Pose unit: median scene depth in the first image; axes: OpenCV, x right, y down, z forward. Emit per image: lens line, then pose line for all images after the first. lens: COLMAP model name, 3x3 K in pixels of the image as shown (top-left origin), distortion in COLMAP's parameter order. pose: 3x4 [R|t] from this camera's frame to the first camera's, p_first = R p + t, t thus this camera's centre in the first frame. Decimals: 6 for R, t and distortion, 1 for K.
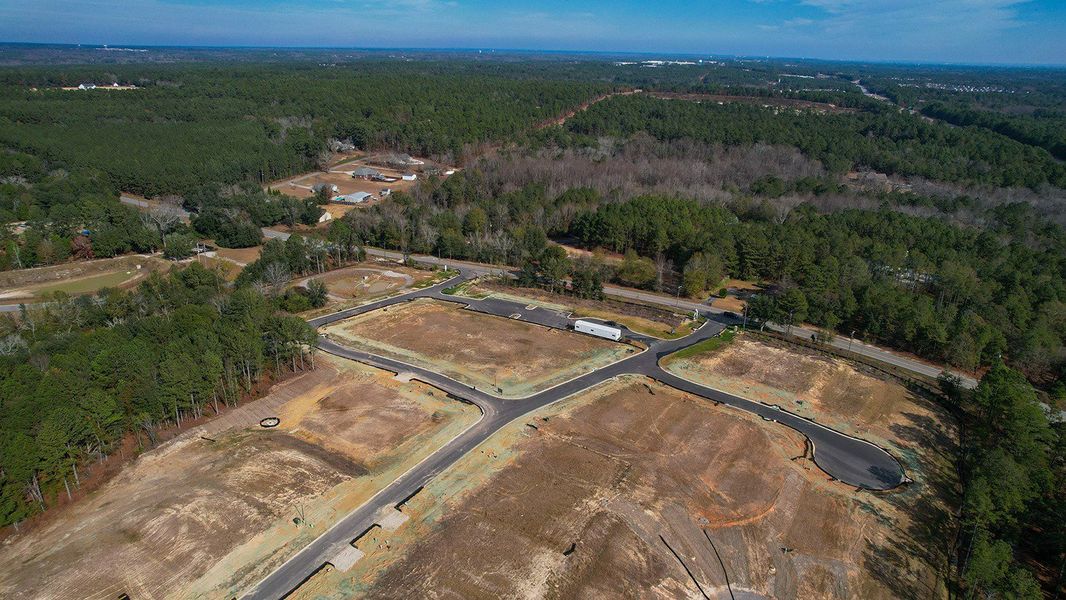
lens RADIAL K [[680.4, 0, 540.7], [0, 680.4, 307.2], [0, 0, 1]] dist [-0.073568, 0.062391]
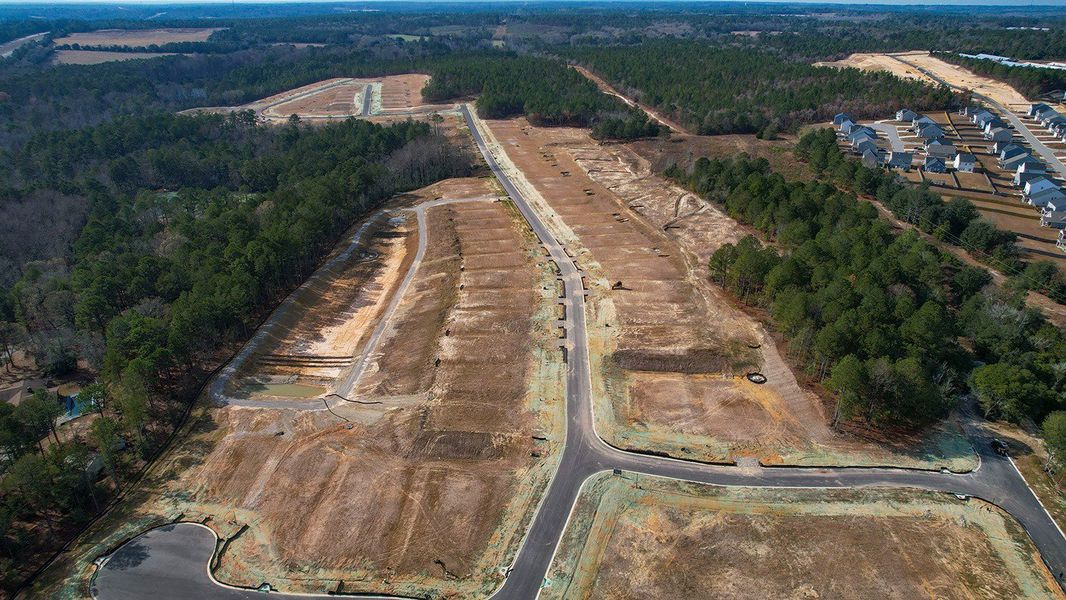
lens RADIAL K [[680.4, 0, 540.4], [0, 680.4, 300.2], [0, 0, 1]] dist [-0.073568, 0.062391]
pose [[-0.875204, 0.177844, -0.449877, 0.311964], [-0.193522, 0.723601, 0.662534, -0.486008], [0.443359, 0.666914, -0.598882, 1.207397]]
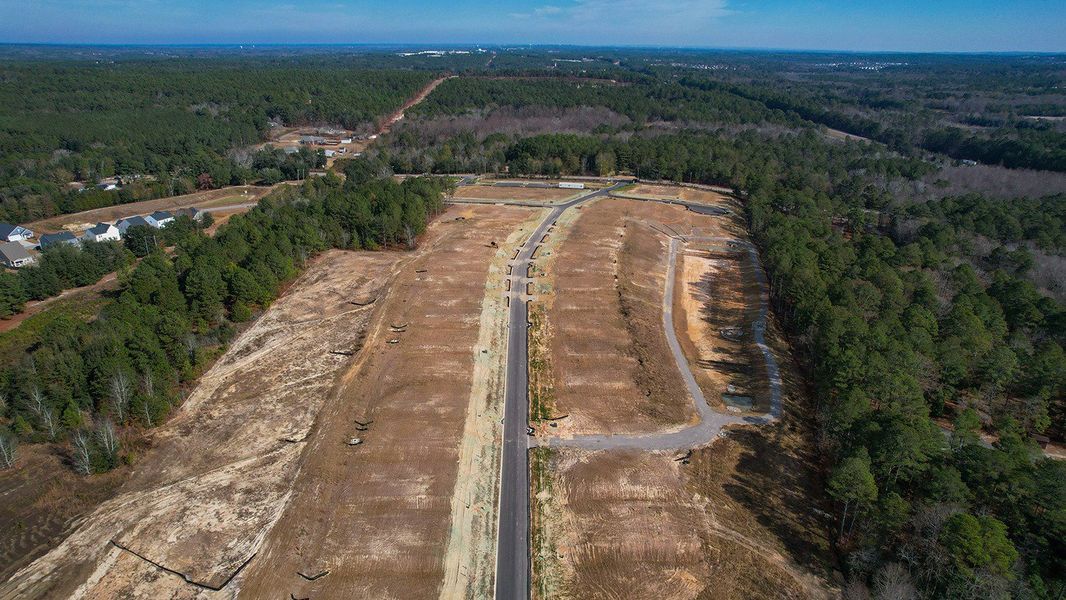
lens RADIAL K [[680.4, 0, 539.9], [0, 680.4, 295.1], [0, 0, 1]] dist [-0.073568, 0.062391]
pose [[0.946628, -0.125250, 0.296999, -0.706606], [0.126339, 0.991864, 0.015606, 0.347366], [-0.296537, 0.022749, 0.954750, -0.933861]]
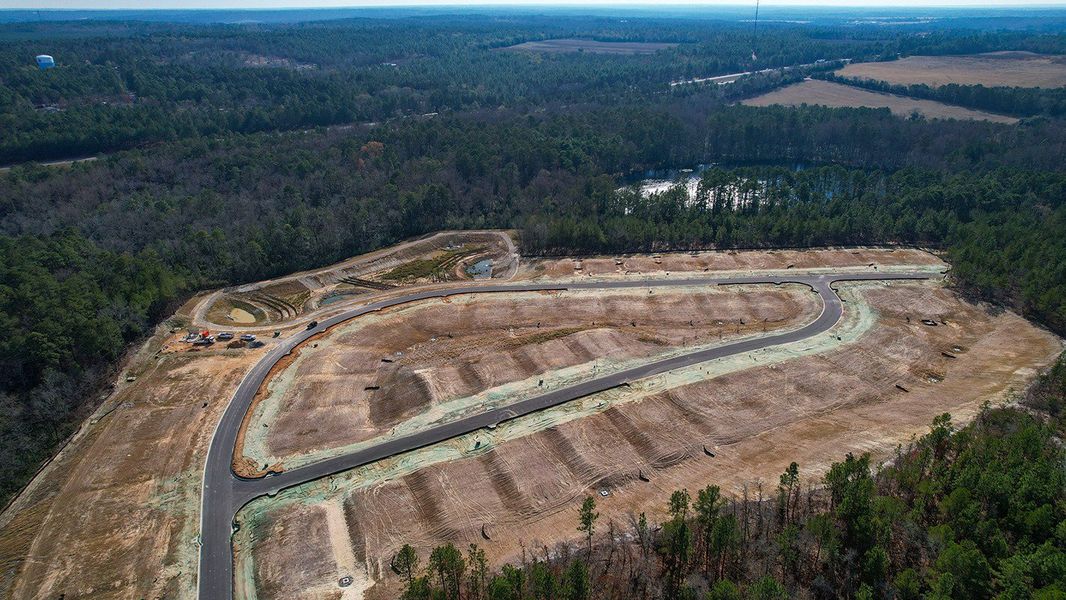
lens RADIAL K [[680.4, 0, 540.8], [0, 680.4, 305.5], [0, 0, 1]] dist [-0.073568, 0.062391]
pose [[-0.662866, -0.324581, 0.674726, -1.242203], [0.259433, 0.745759, 0.613626, 0.528479], [-0.702355, 0.581799, -0.410132, -1.613964]]
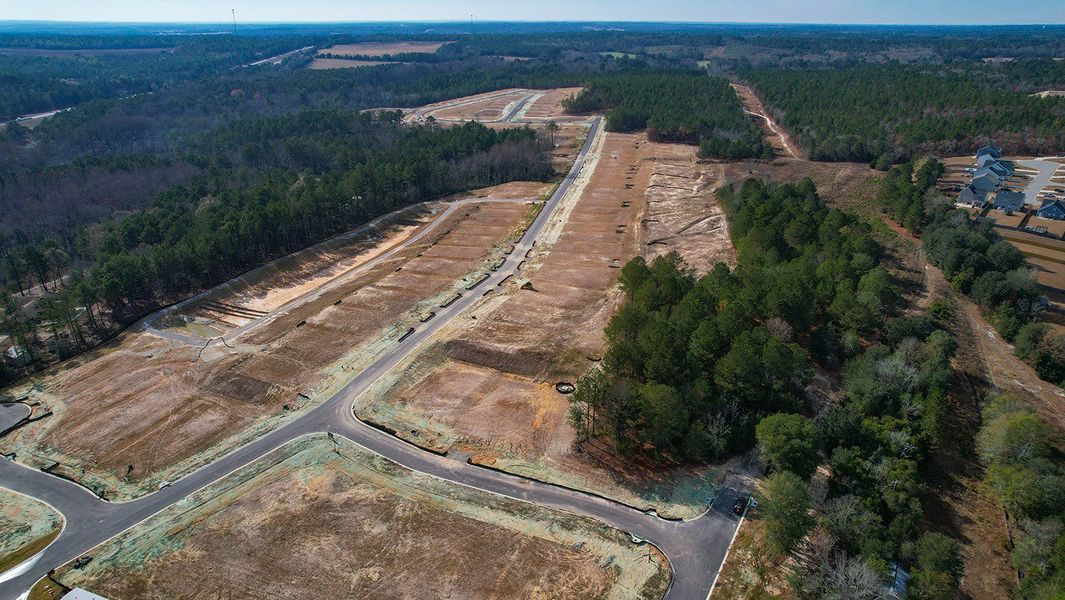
lens RADIAL K [[679.8, 0, 540.4], [0, 679.8, 302.8], [0, 0, 1]] dist [-0.073568, 0.062391]
pose [[-0.988342, 0.036299, -0.147859, -0.184748], [-0.076620, 0.720633, 0.689070, -0.543028], [0.131565, 0.692366, -0.709451, 1.404102]]
